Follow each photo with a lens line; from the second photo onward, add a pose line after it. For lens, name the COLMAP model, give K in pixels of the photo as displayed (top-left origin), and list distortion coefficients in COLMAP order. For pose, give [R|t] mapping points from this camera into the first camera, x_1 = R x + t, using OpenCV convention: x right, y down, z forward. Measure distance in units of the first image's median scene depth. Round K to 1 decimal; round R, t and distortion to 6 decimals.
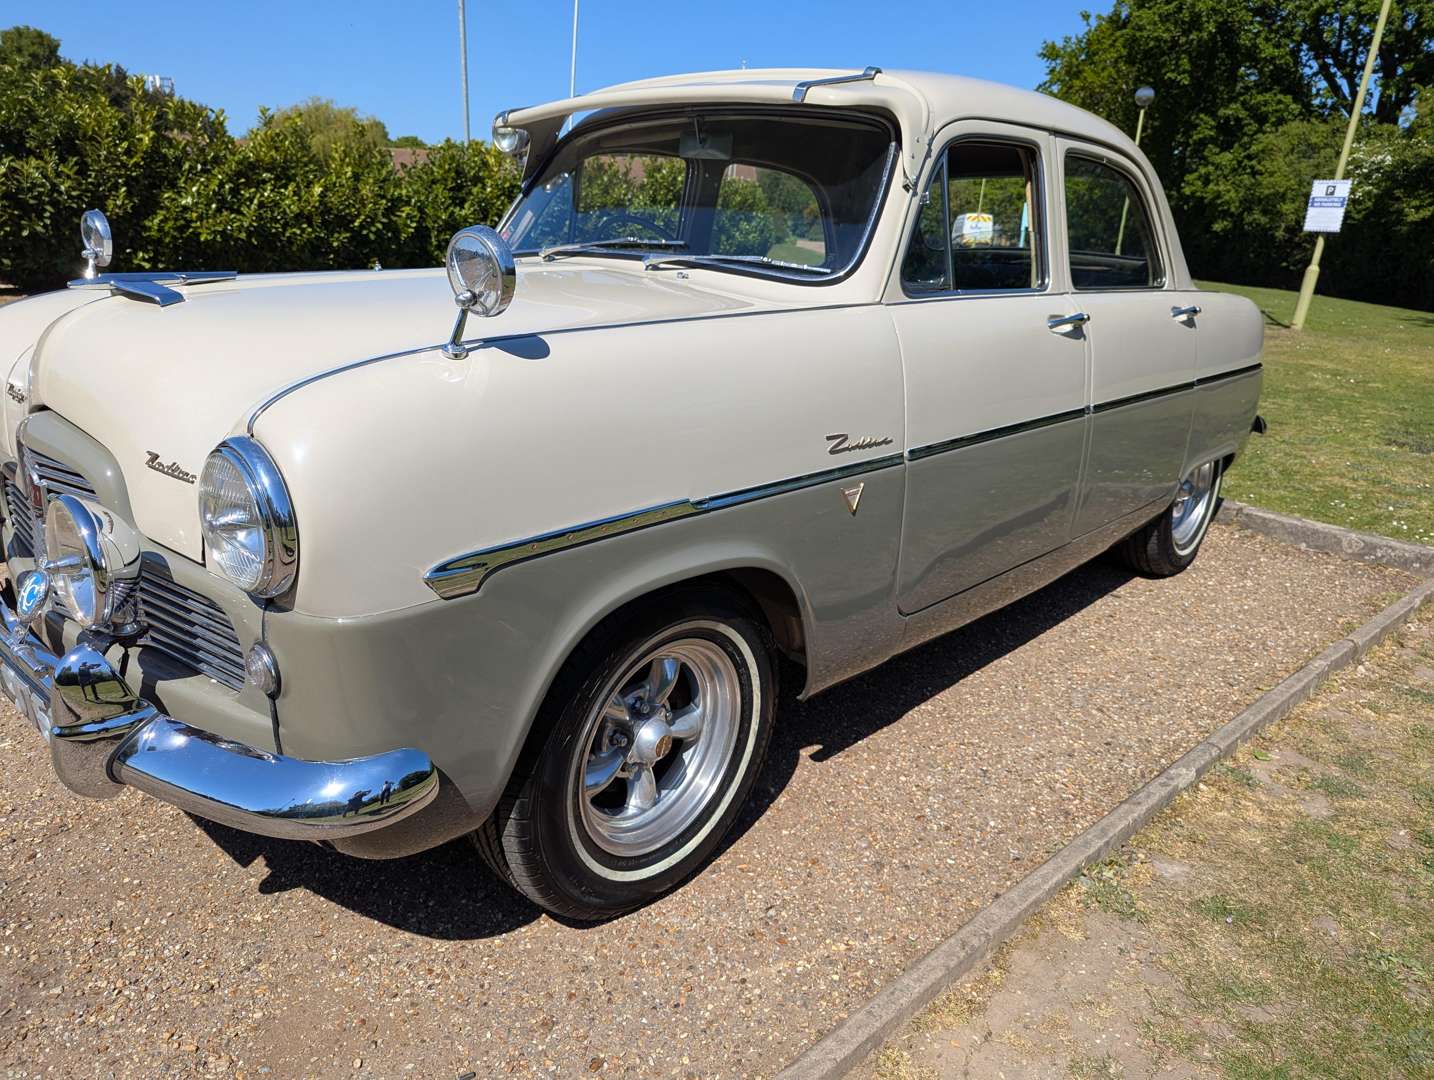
lens RADIAL K [[1008.4, 0, 702.9], [0, 1008.4, 551.0], [0, 0, 1]] dist [0.056846, -0.050133]
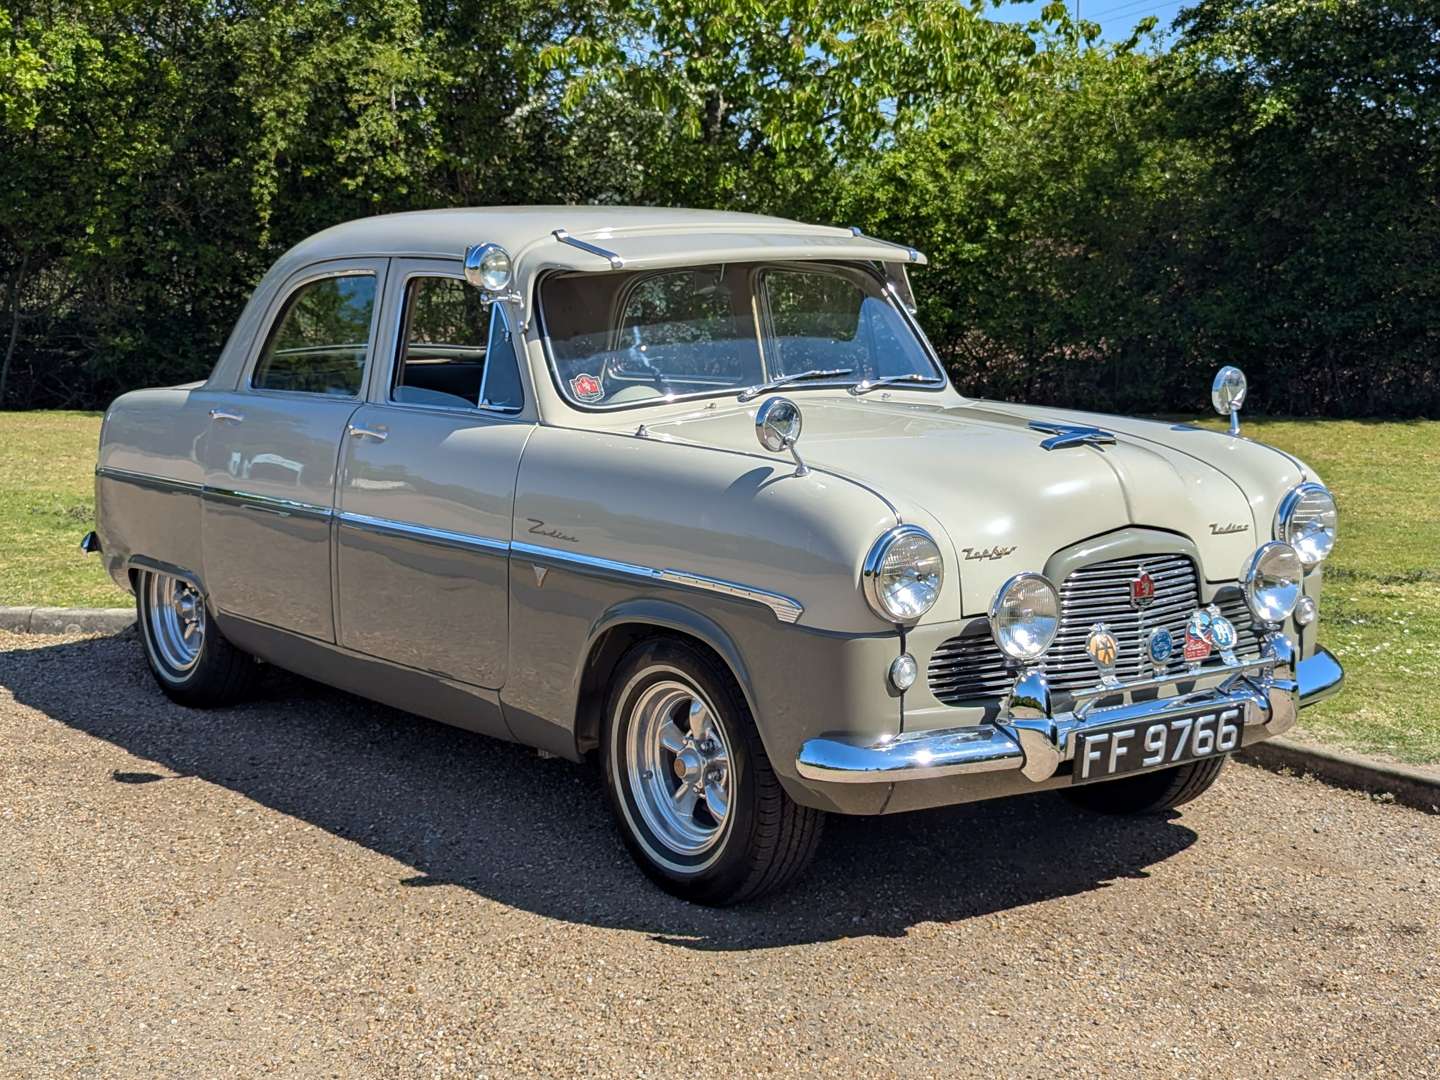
lens RADIAL K [[2378.8, 0, 777.9], [0, 2378.8, 543.4], [0, 0, 1]] dist [0.010851, -0.269338]
pose [[0.156492, -0.160763, 0.974508, -2.012338], [0.305487, 0.946162, 0.107030, -0.317857], [-0.939248, 0.280951, 0.197178, 0.431663]]
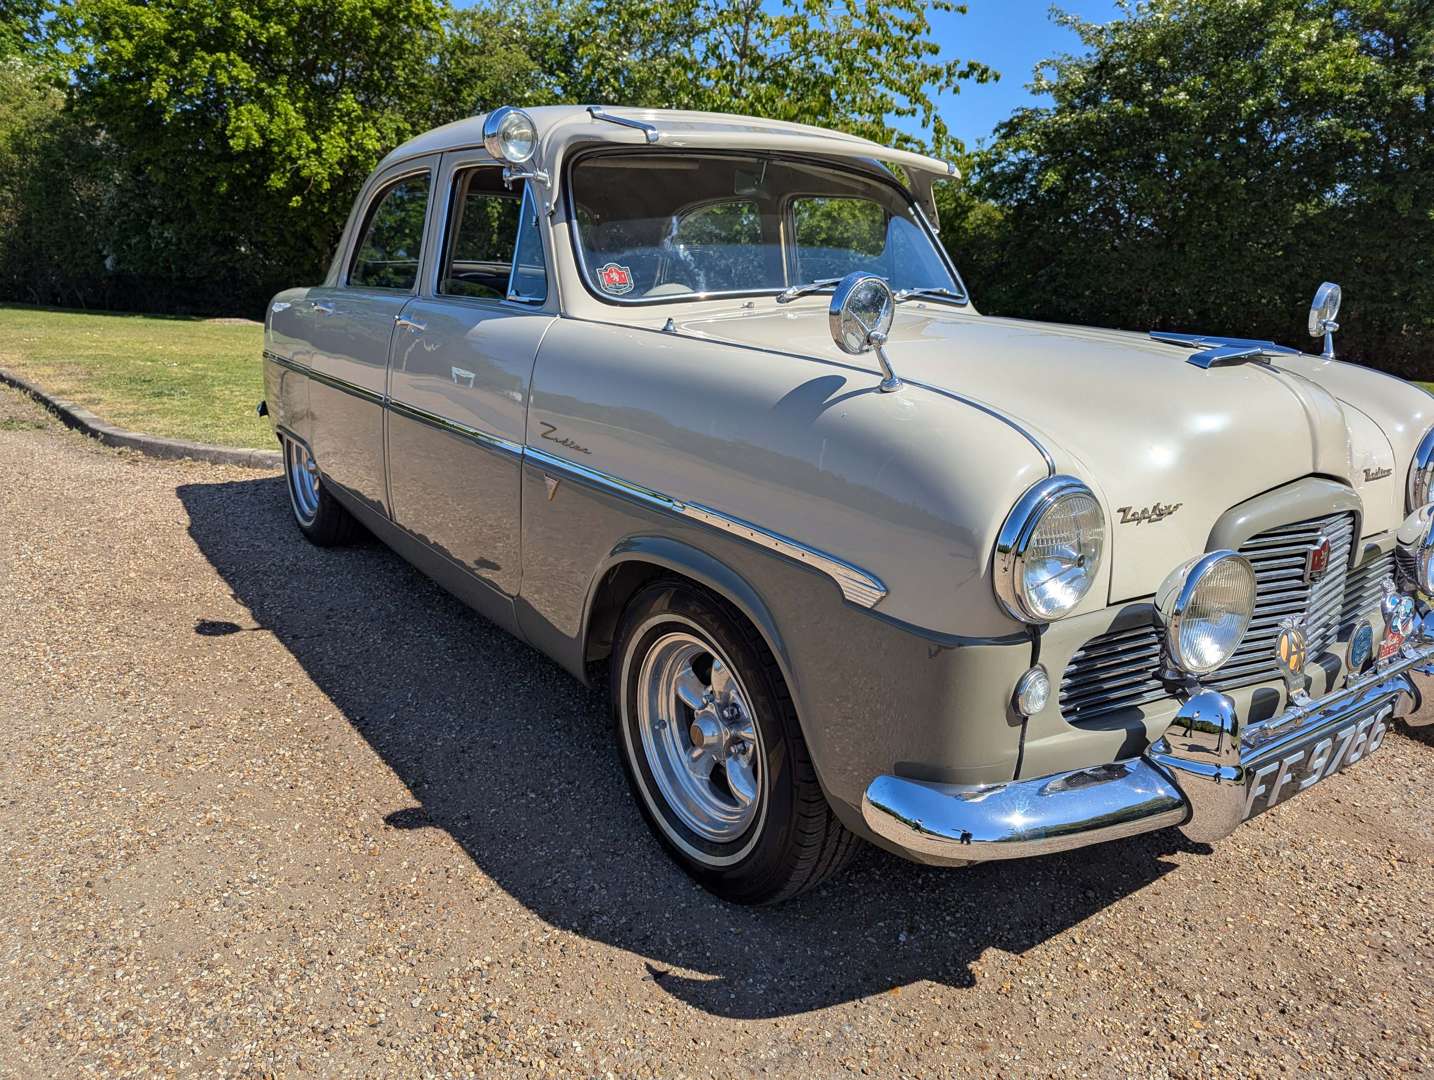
lens RADIAL K [[1008.4, 0, 702.9], [0, 1008.4, 551.0], [0, 0, 1]] dist [0.056846, -0.050133]
pose [[0.207230, -0.289904, 0.934351, -0.918656], [0.268225, 0.935321, 0.230716, -0.246913], [-0.940803, 0.202805, 0.271586, 0.689255]]
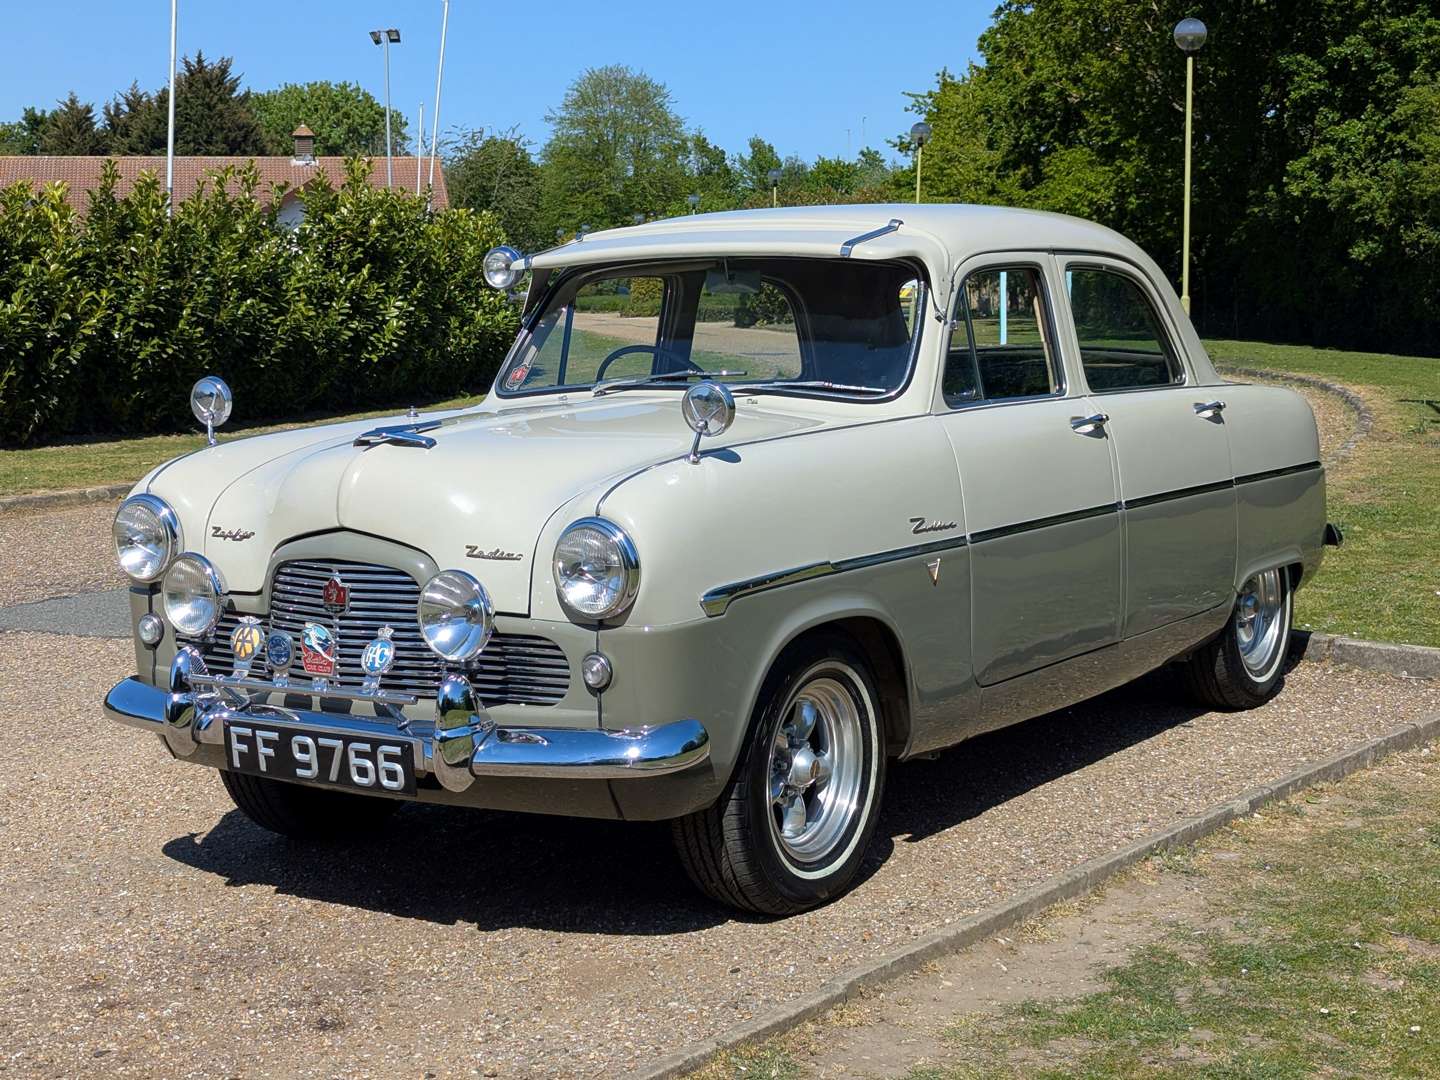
lens RADIAL K [[2249.9, 0, 689.7], [0, 2249.9, 534.9], [0, 0, 1]] dist [0.278669, -1.347331]
pose [[0.986584, -0.067265, 0.148753, -0.333022], [0.095318, 0.977076, -0.190360, 0.242873], [-0.132538, 0.201985, 0.970379, -0.984946]]
